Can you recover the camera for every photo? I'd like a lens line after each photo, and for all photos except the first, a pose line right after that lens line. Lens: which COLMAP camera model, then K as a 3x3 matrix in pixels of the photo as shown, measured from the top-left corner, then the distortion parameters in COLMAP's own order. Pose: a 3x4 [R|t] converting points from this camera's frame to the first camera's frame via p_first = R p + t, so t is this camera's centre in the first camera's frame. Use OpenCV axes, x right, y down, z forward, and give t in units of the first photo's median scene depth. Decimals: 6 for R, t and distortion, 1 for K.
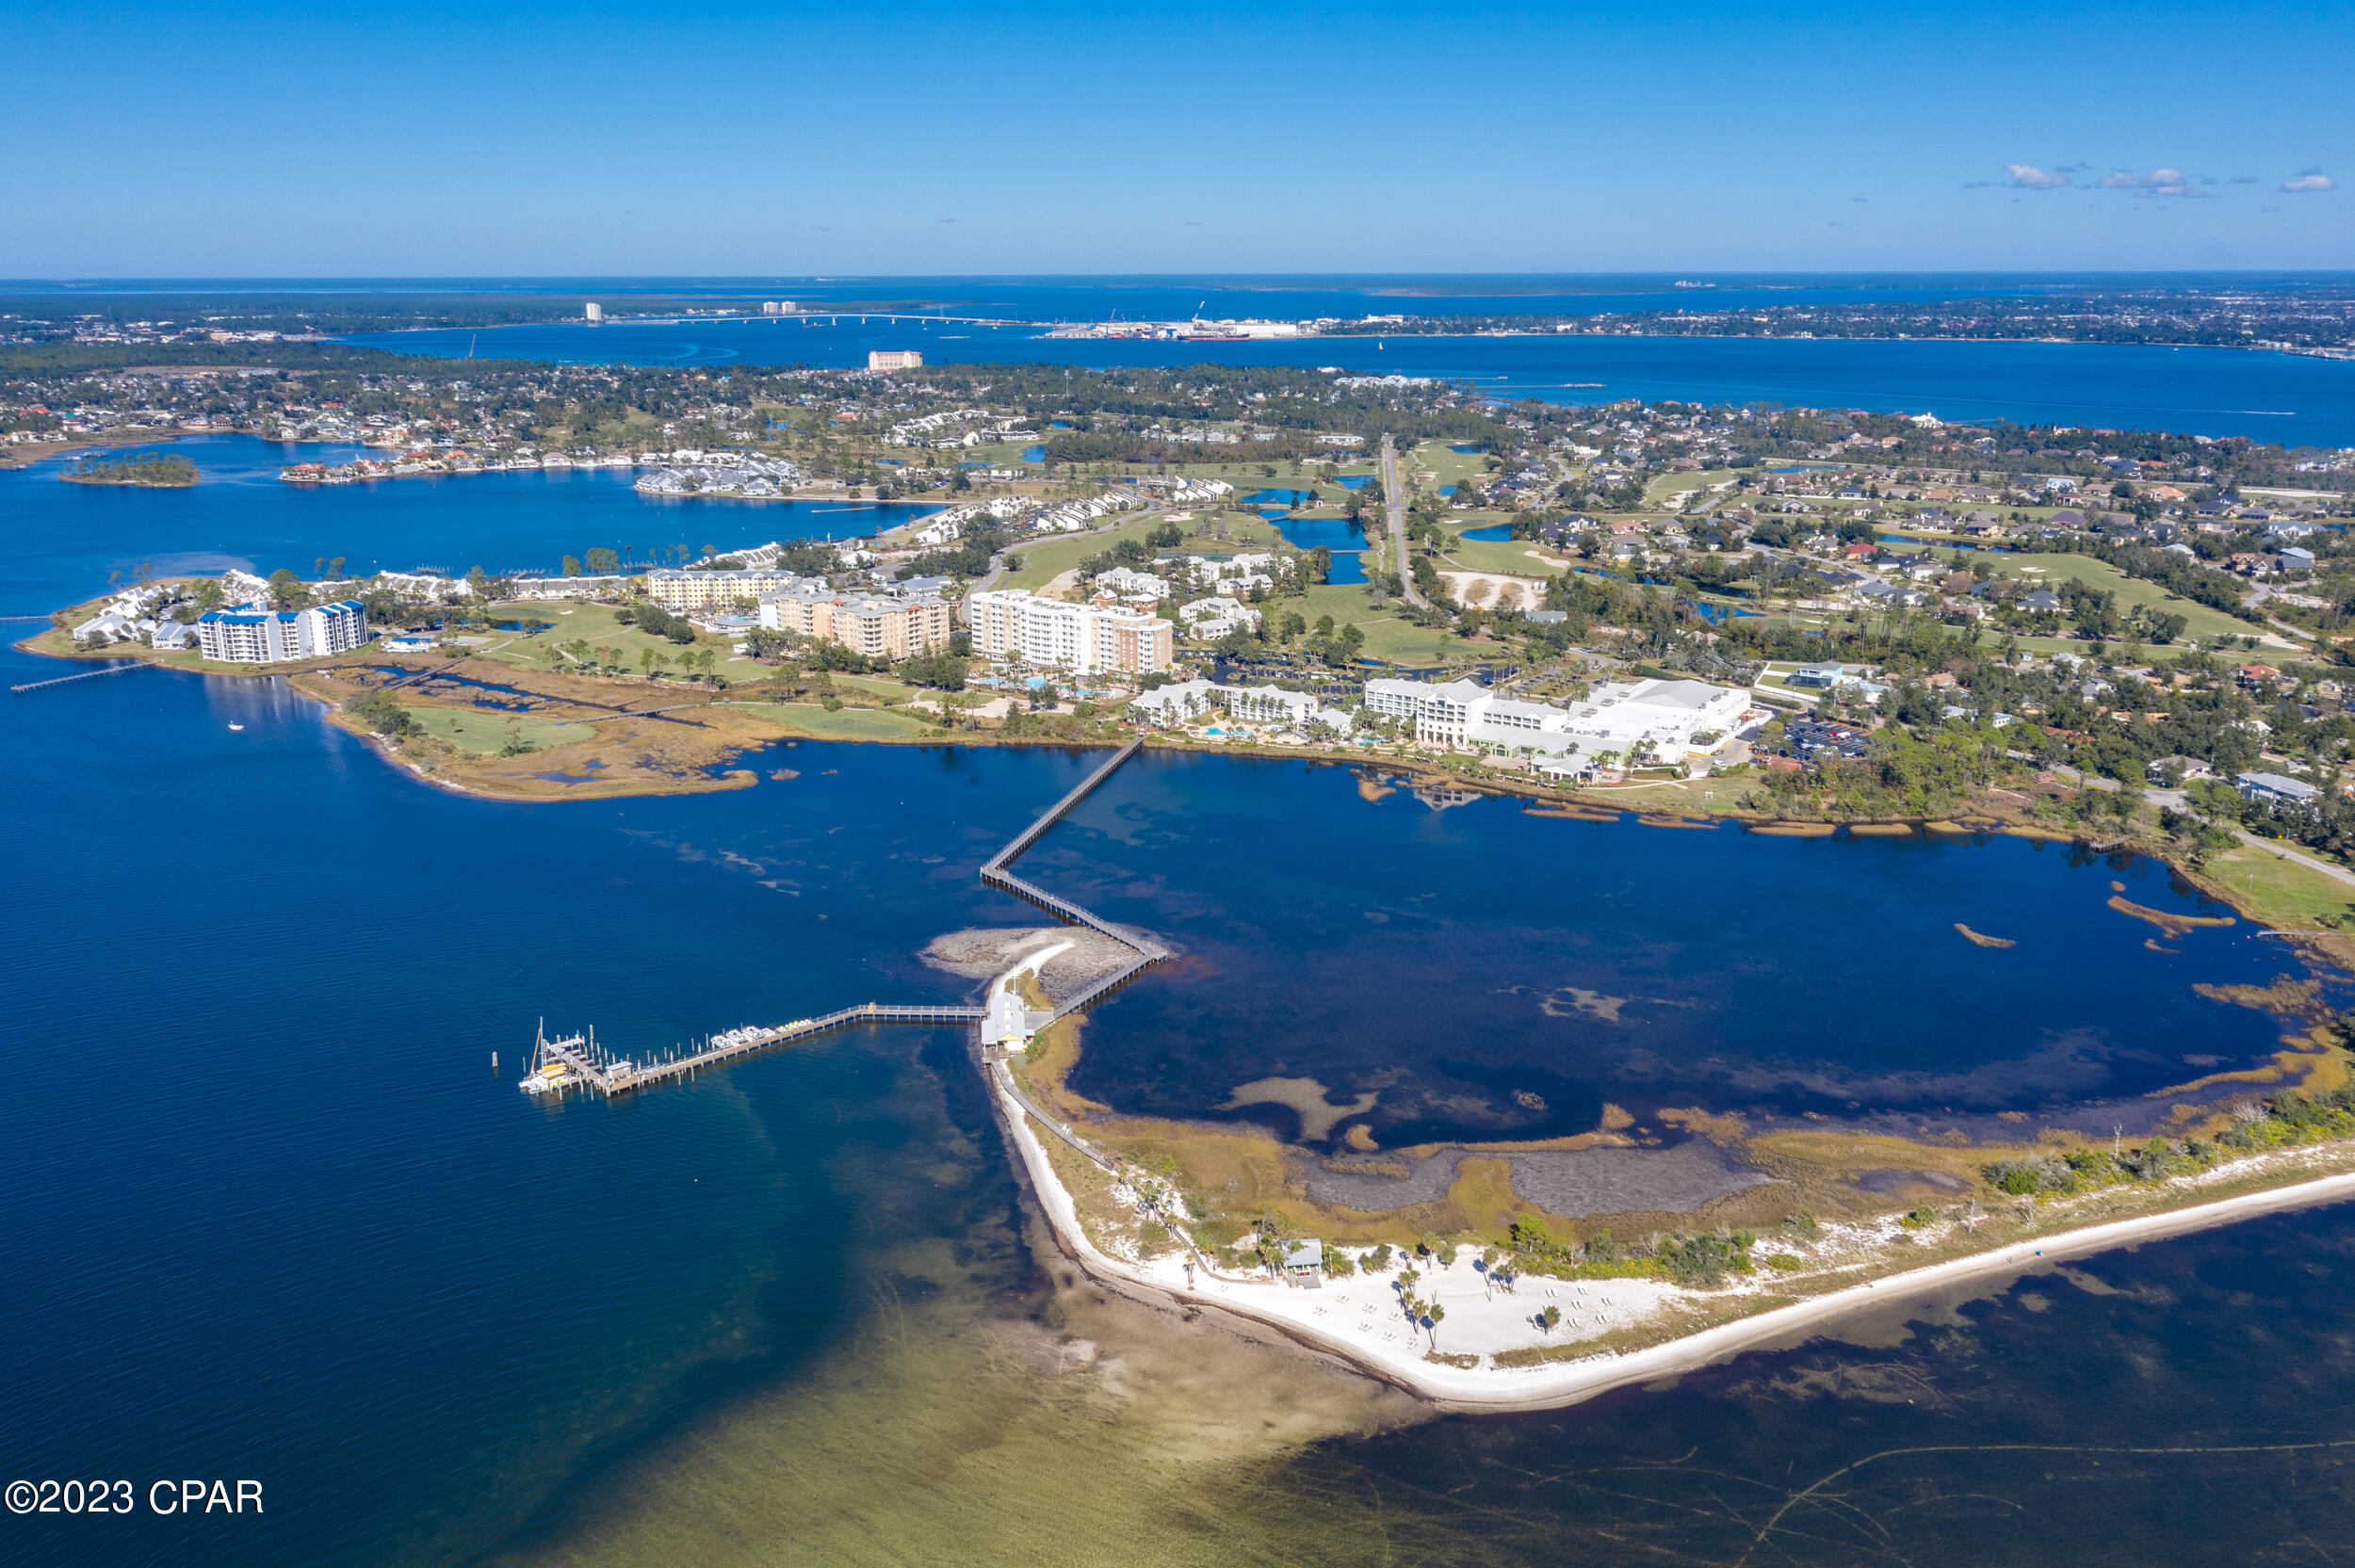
lens RADIAL K [[1887.6, 0, 1177.5], [0, 1887.6, 784.0], [0, 0, 1]] dist [-0.013037, 0.025524]
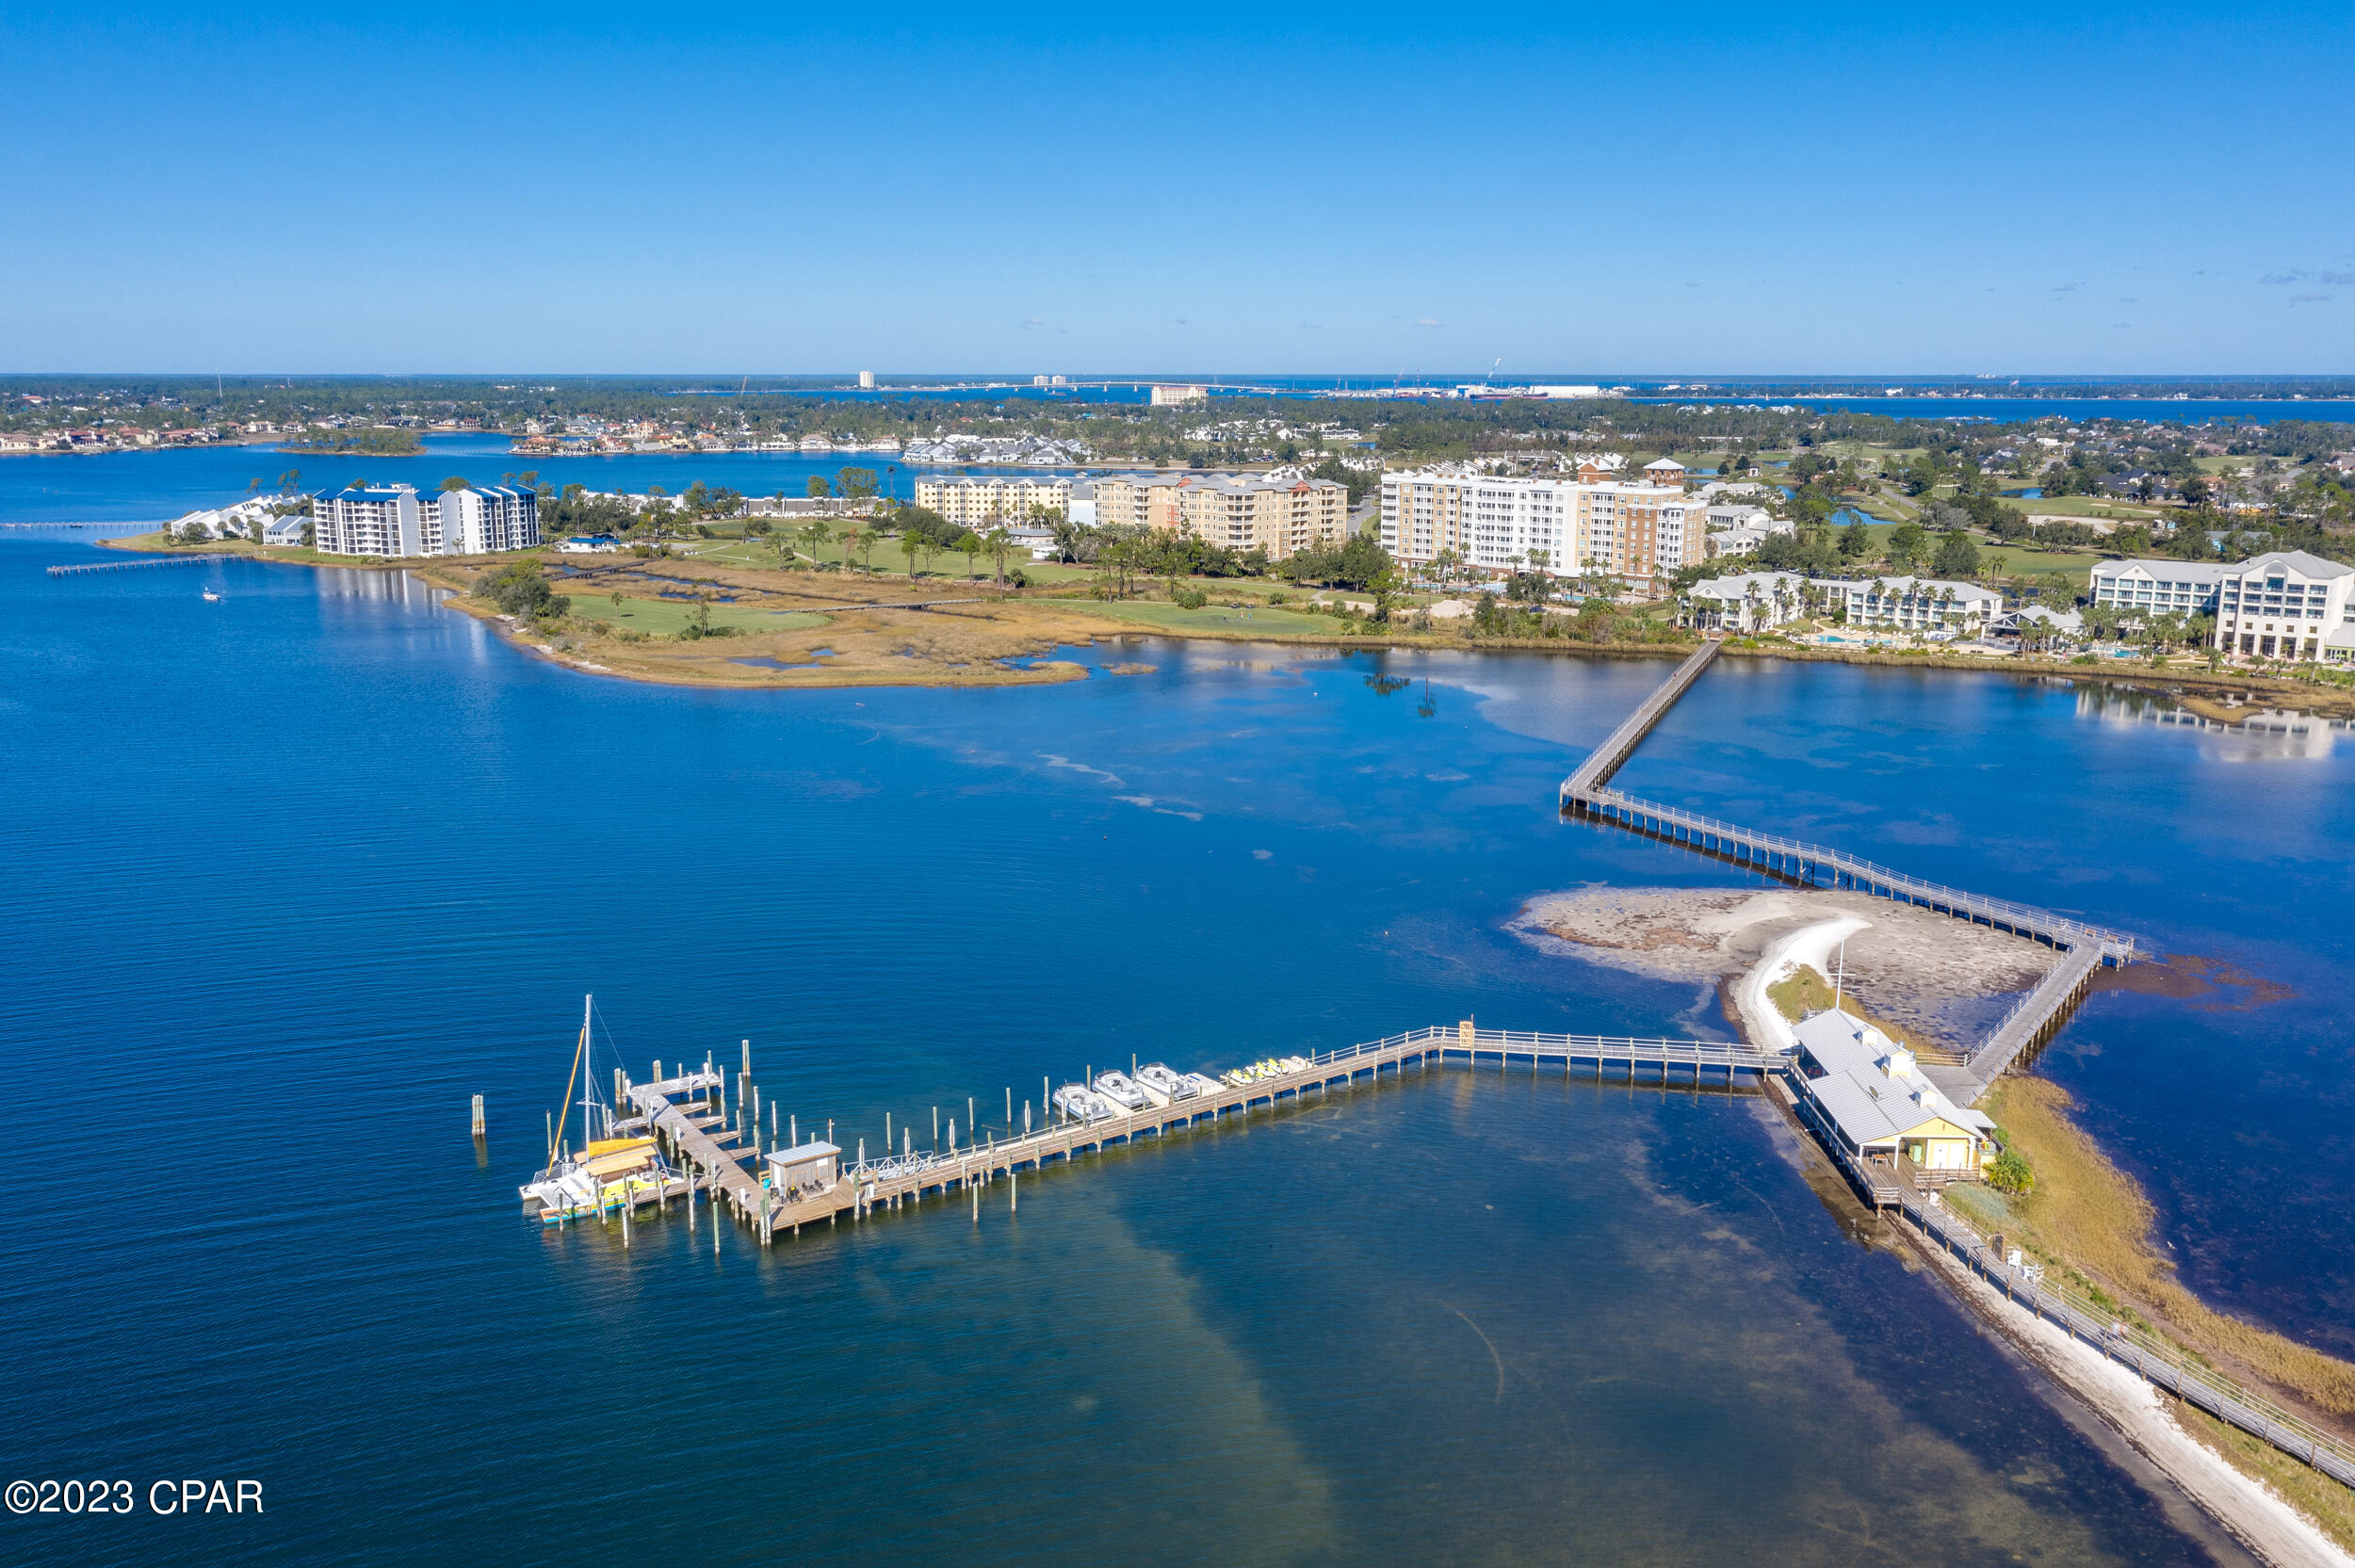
lens RADIAL K [[1887.6, 0, 1177.5], [0, 1887.6, 784.0], [0, 0, 1]] dist [-0.013037, 0.025524]
pose [[0.991275, 0.030561, -0.128215, -0.092402], [-0.037460, 0.997957, -0.051752, 0.048326], [0.126371, 0.056104, 0.990395, 0.328890]]
